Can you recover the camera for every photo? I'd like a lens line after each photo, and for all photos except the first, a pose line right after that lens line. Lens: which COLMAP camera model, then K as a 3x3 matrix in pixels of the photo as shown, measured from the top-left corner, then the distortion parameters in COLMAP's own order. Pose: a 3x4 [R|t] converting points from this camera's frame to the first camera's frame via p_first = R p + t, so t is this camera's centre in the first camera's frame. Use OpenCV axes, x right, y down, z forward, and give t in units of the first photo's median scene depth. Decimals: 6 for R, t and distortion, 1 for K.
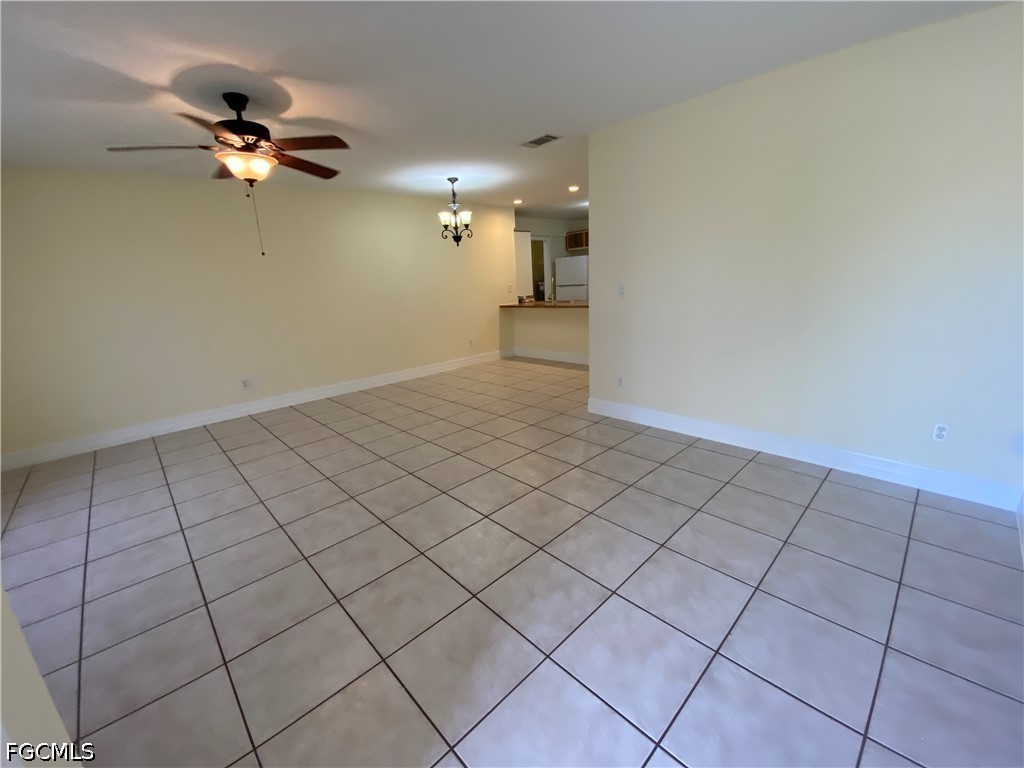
lens RADIAL K [[415.7, 0, 513.0], [0, 415.7, 383.0], [0, 0, 1]] dist [0.018405, -0.020568]
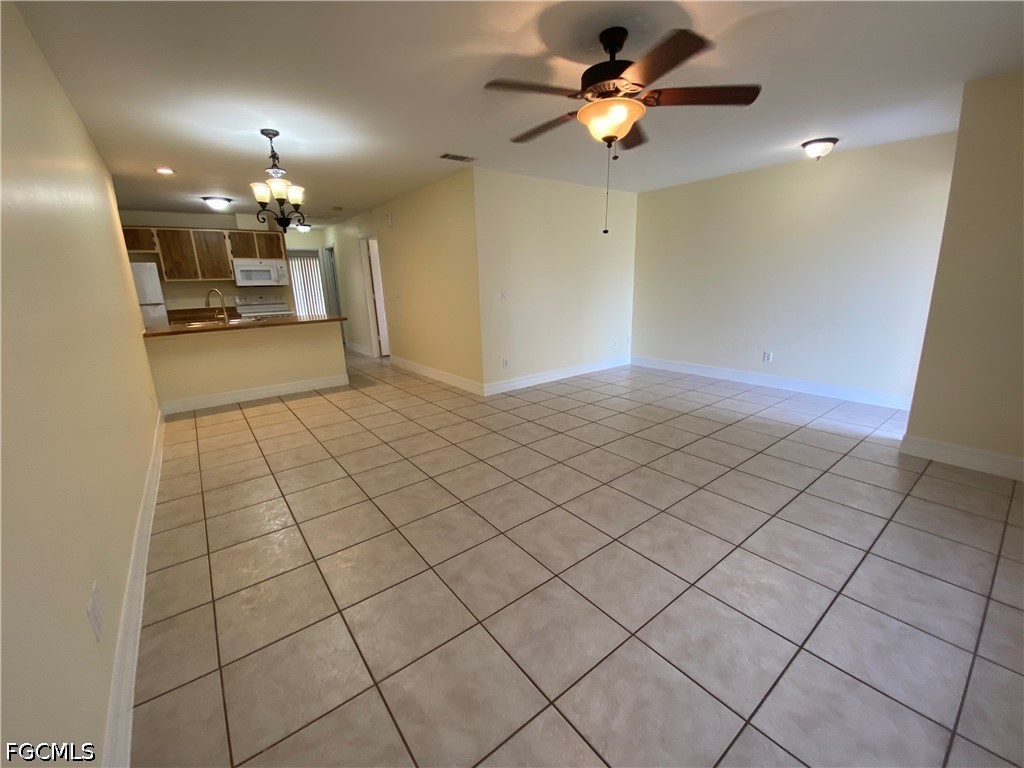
lens RADIAL K [[415.7, 0, 513.0], [0, 415.7, 383.0], [0, 0, 1]] dist [0.018405, -0.020568]
pose [[0.100154, -0.186197, 0.977394, -1.181696], [0.261574, 0.952707, 0.154691, -0.160398], [-0.959973, 0.240168, 0.144121, 0.908100]]
